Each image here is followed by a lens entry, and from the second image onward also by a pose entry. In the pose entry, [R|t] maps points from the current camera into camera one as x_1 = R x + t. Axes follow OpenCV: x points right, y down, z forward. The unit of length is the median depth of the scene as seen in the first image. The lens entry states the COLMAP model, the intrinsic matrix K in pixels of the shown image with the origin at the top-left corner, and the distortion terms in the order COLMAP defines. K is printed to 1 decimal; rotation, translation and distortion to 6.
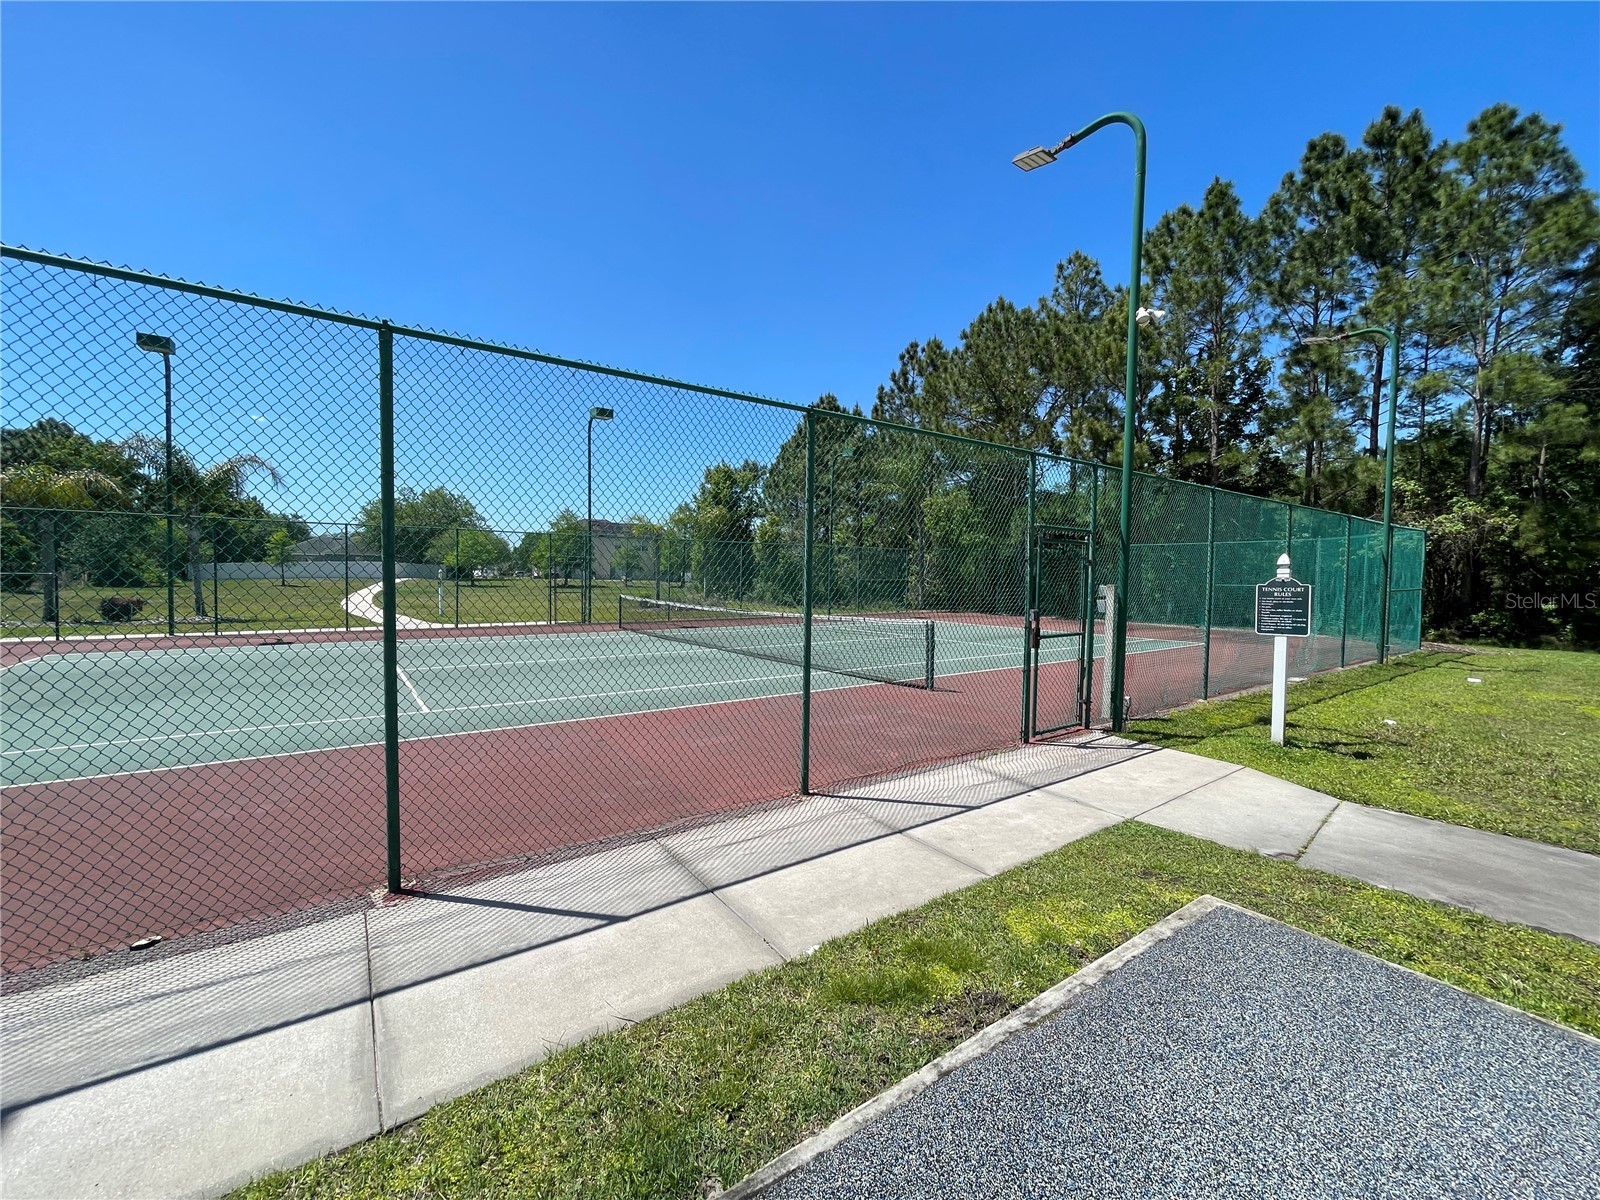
lens RADIAL K [[636.5, 0, 800.0], [0, 636.5, 600.0], [0, 0, 1]] dist [-0.000244, -0.000100]
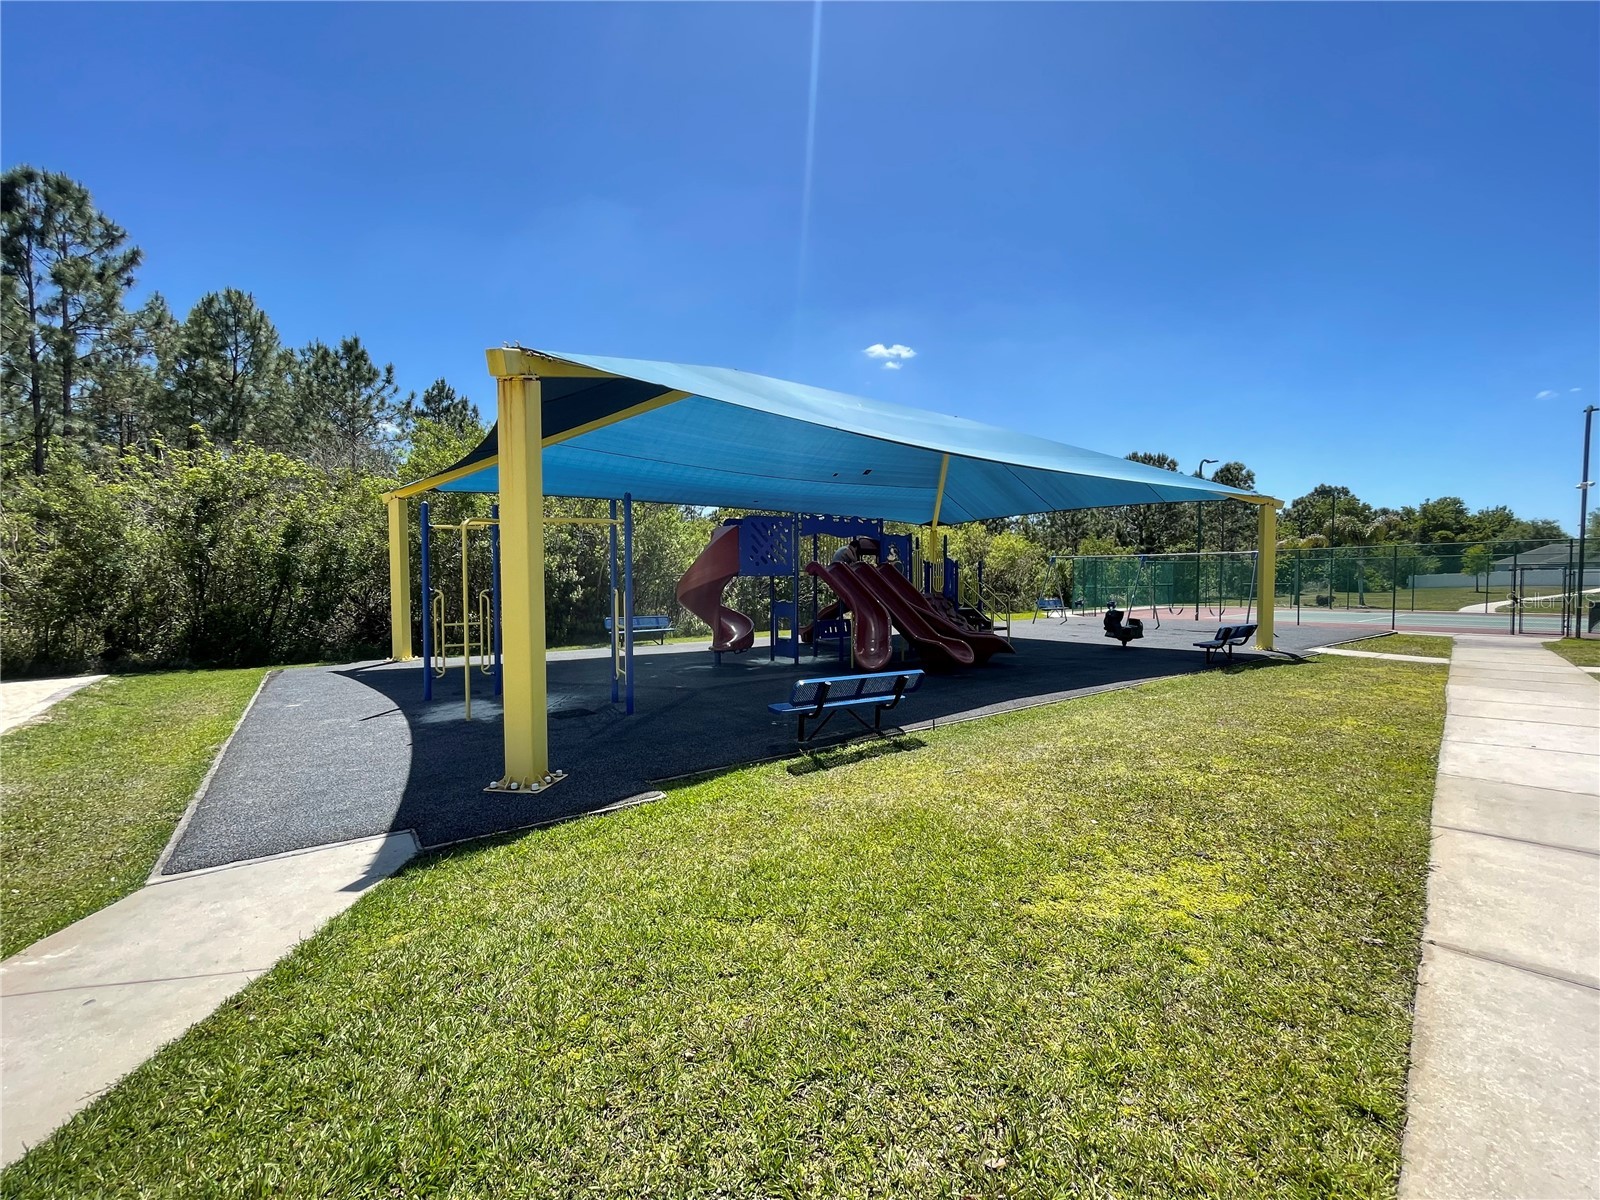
lens RADIAL K [[636.5, 0, 800.0], [0, 636.5, 600.0], [0, 0, 1]] dist [-0.000244, -0.000100]
pose [[-0.006562, 0.013954, -0.999881, 0.403999], [-0.032498, 0.999371, 0.014160, 0.018214], [0.999450, 0.032587, -0.006105, -0.268633]]
